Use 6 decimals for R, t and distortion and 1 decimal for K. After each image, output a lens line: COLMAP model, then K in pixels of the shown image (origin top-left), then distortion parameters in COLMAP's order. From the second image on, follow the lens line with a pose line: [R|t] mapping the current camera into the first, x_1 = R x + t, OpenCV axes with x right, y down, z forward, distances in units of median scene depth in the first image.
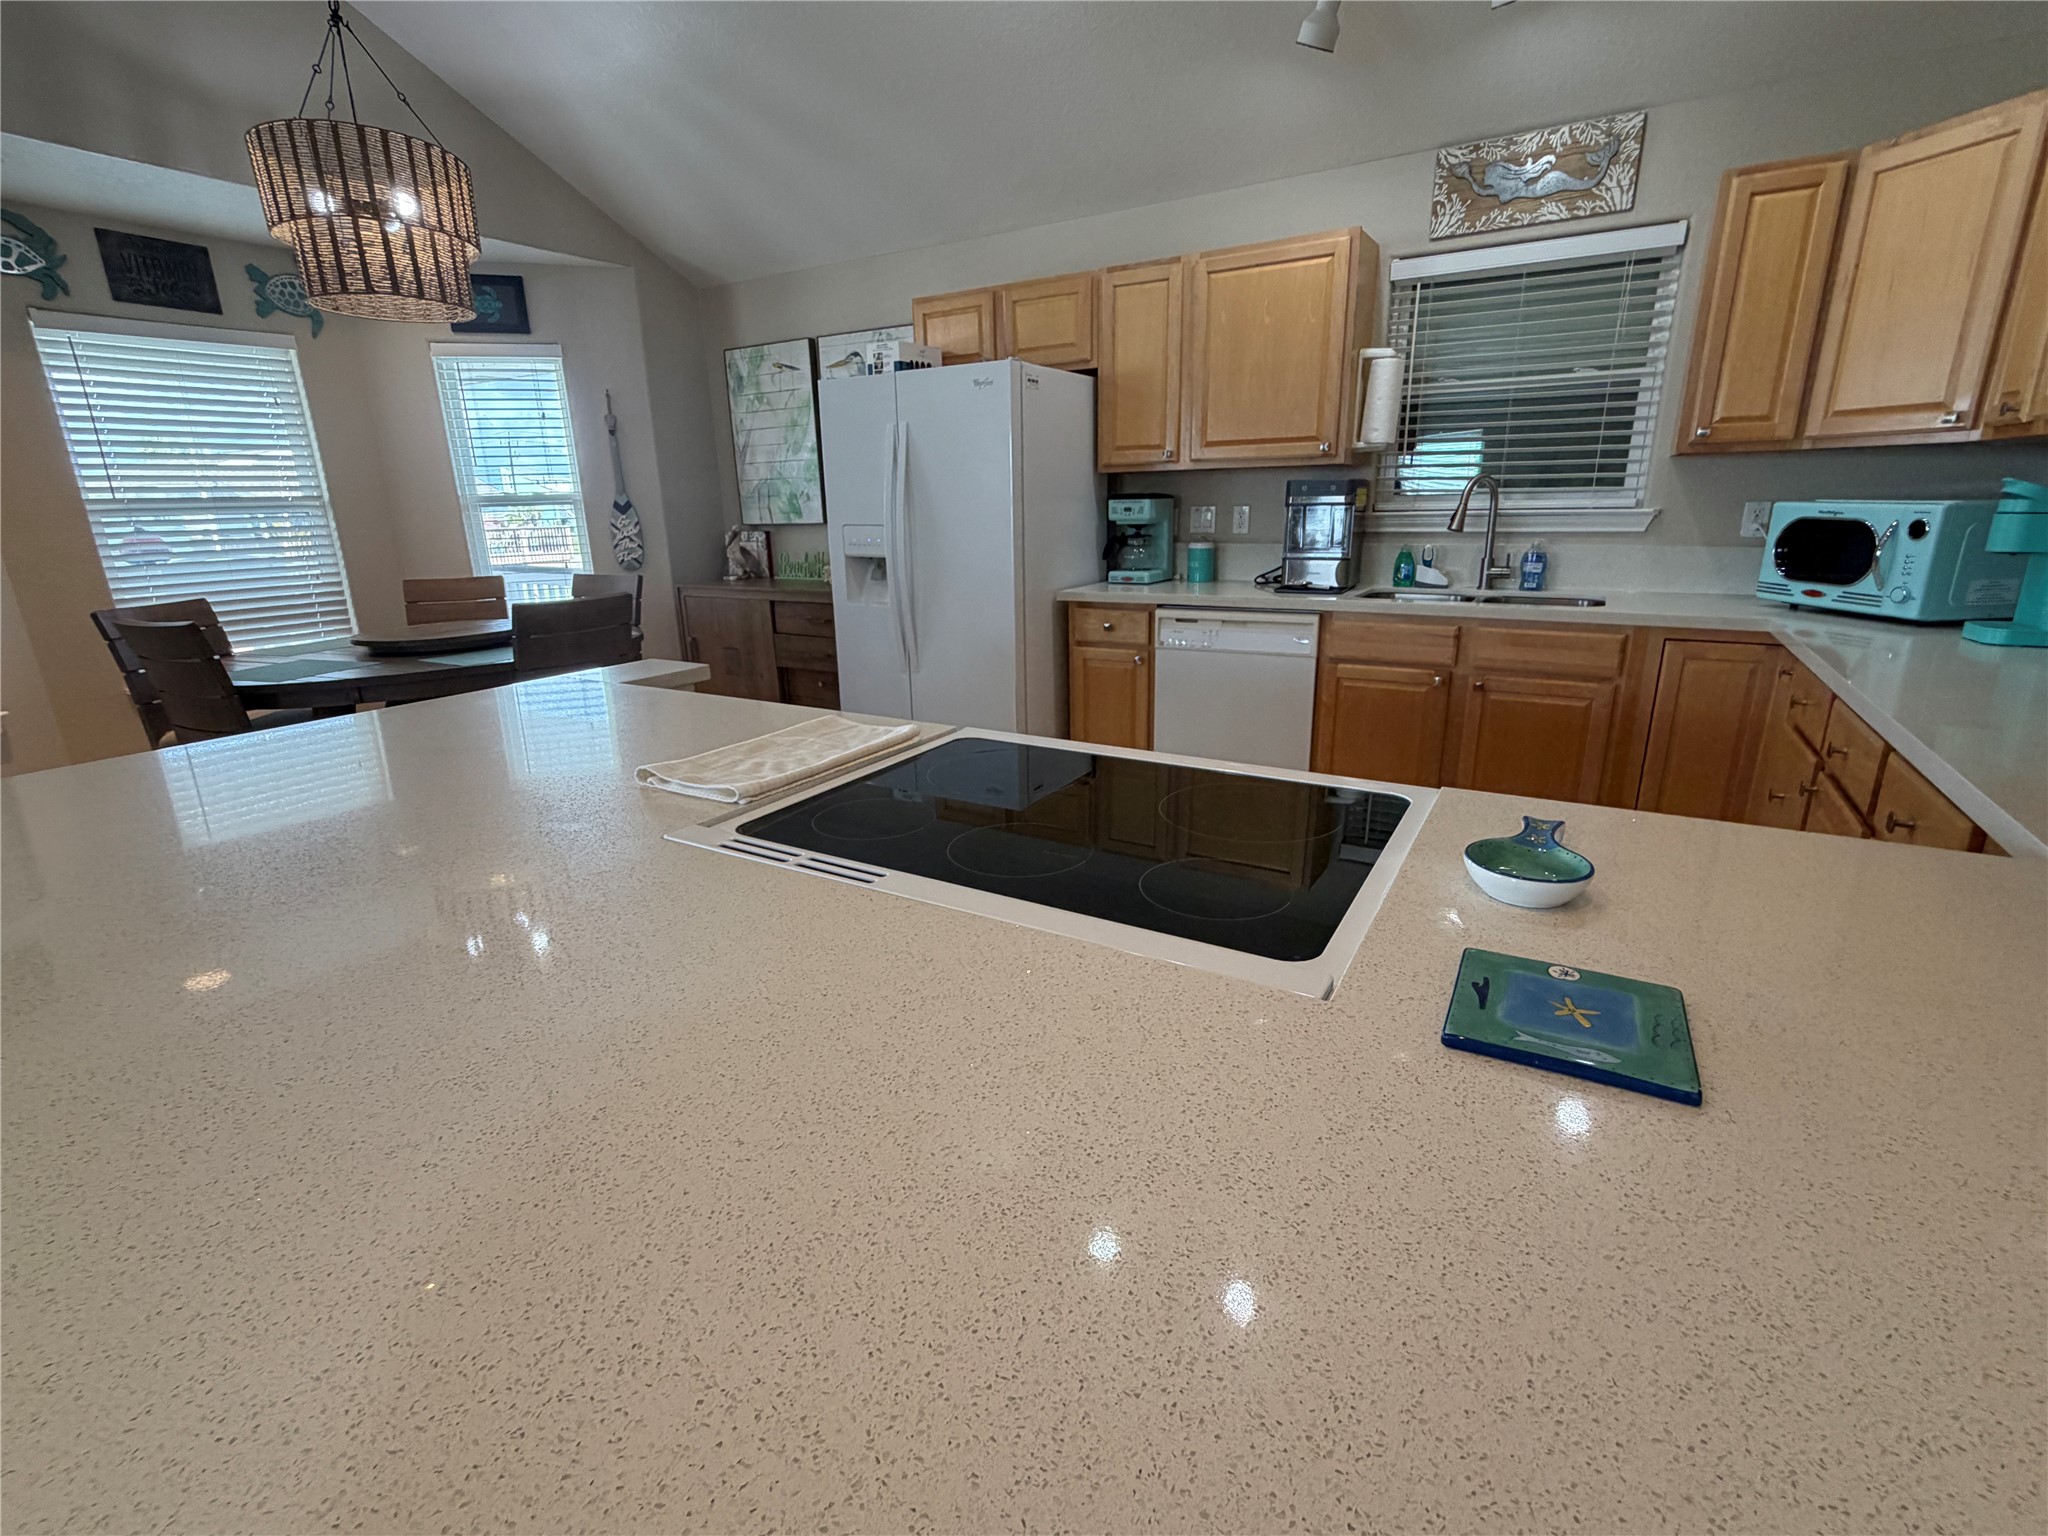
lens RADIAL K [[937.8, 0, 1027.8], [0, 937.8, 769.3], [0, 0, 1]] dist [0.000824, 0.000060]
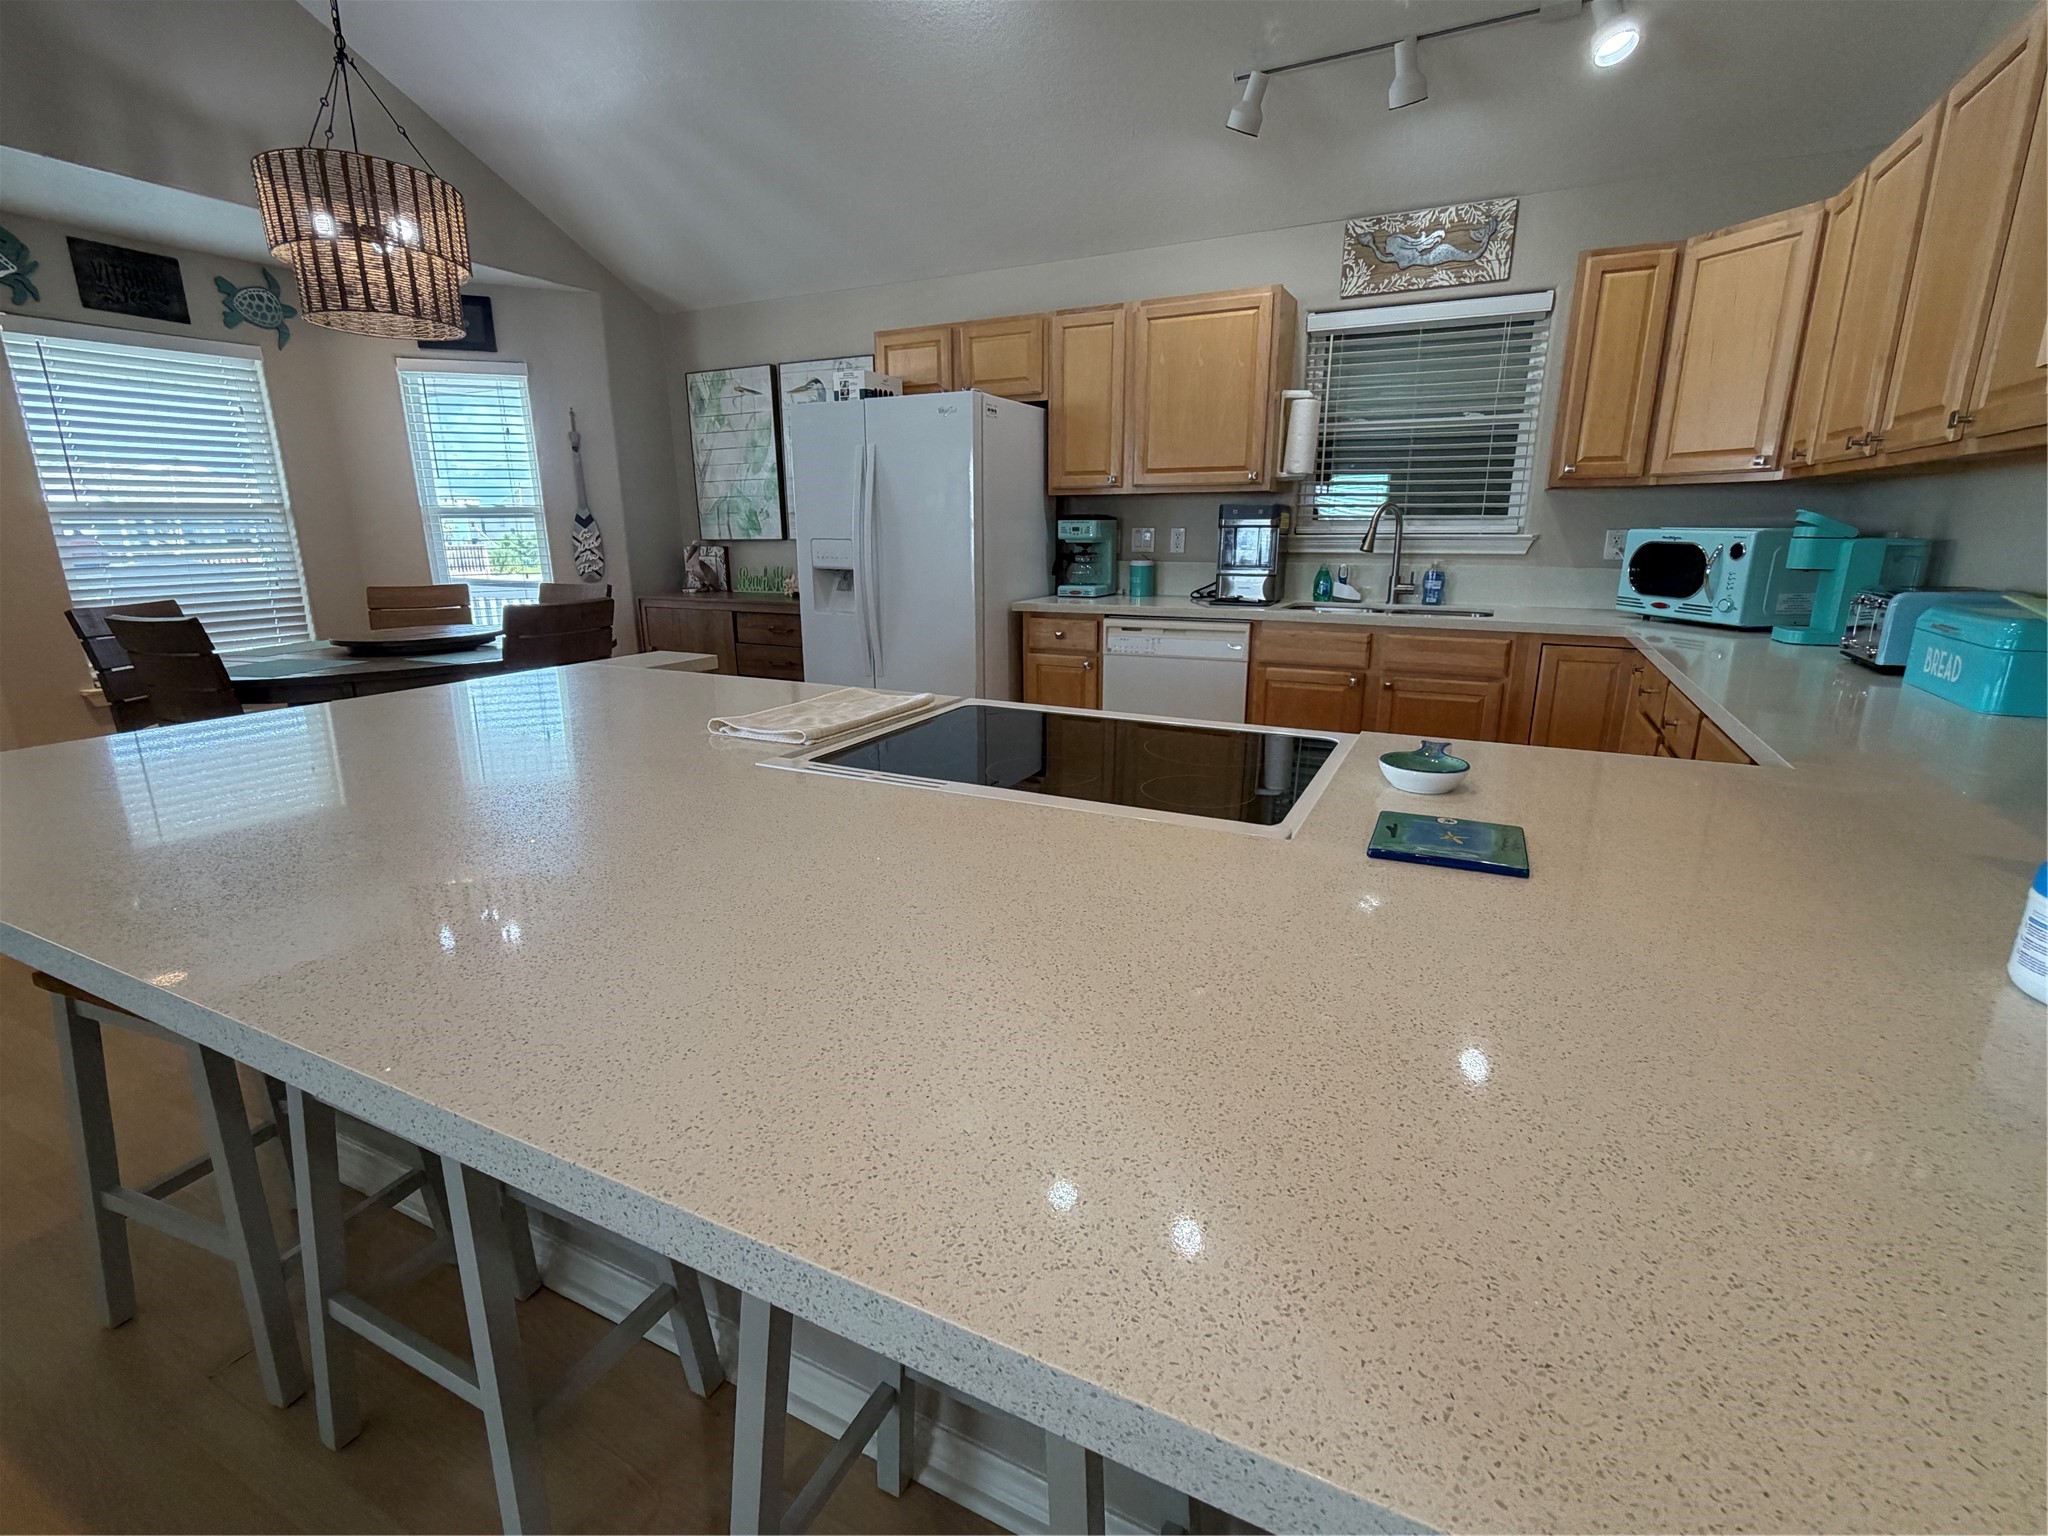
lens RADIAL K [[937.8, 0, 1026.7], [0, 937.8, 767.1], [0, 0, 1]] dist [0.000824, 0.000060]
pose [[0.996908, -0.002419, 0.078537, -0.040208], [0.004817, 0.999527, -0.030359, 0.036627], [-0.078427, 0.030644, 0.996449, -0.083650]]
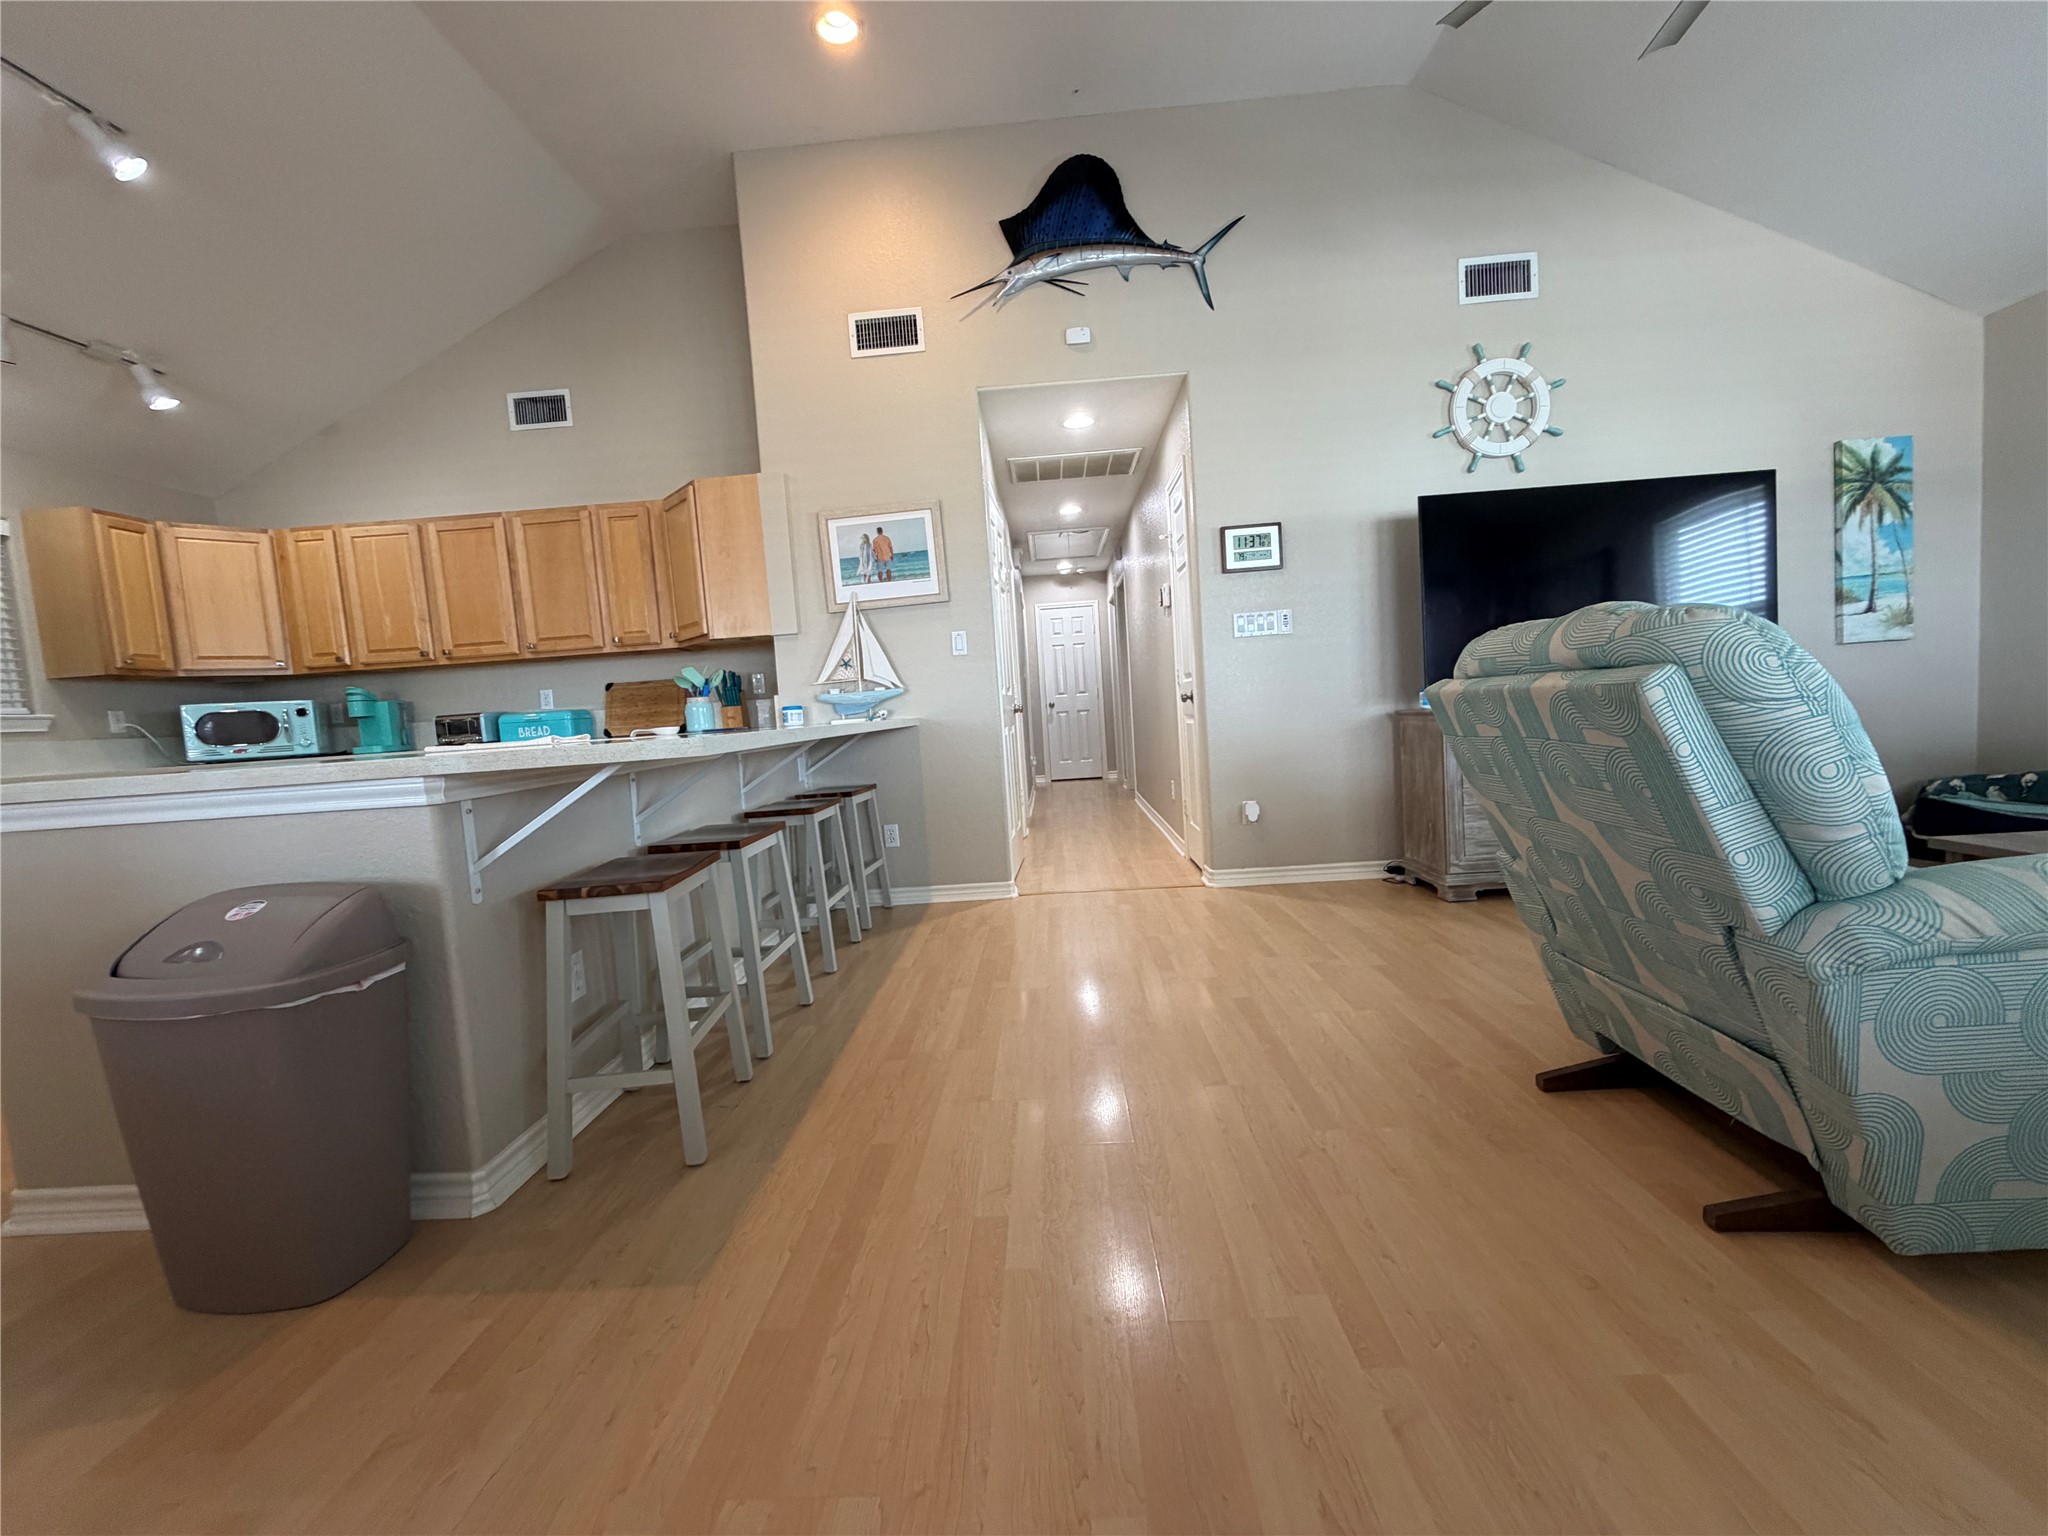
lens RADIAL K [[819.4, 0, 1016.4], [0, 819.4, 767.8], [0, 0, 1]] dist [0.004061, -0.000768]
pose [[-0.469671, -0.011799, 0.882763, -0.952278], [0.322470, 0.928528, 0.183980, 0.024537], [-0.821841, 0.371075, -0.432298, 0.352753]]
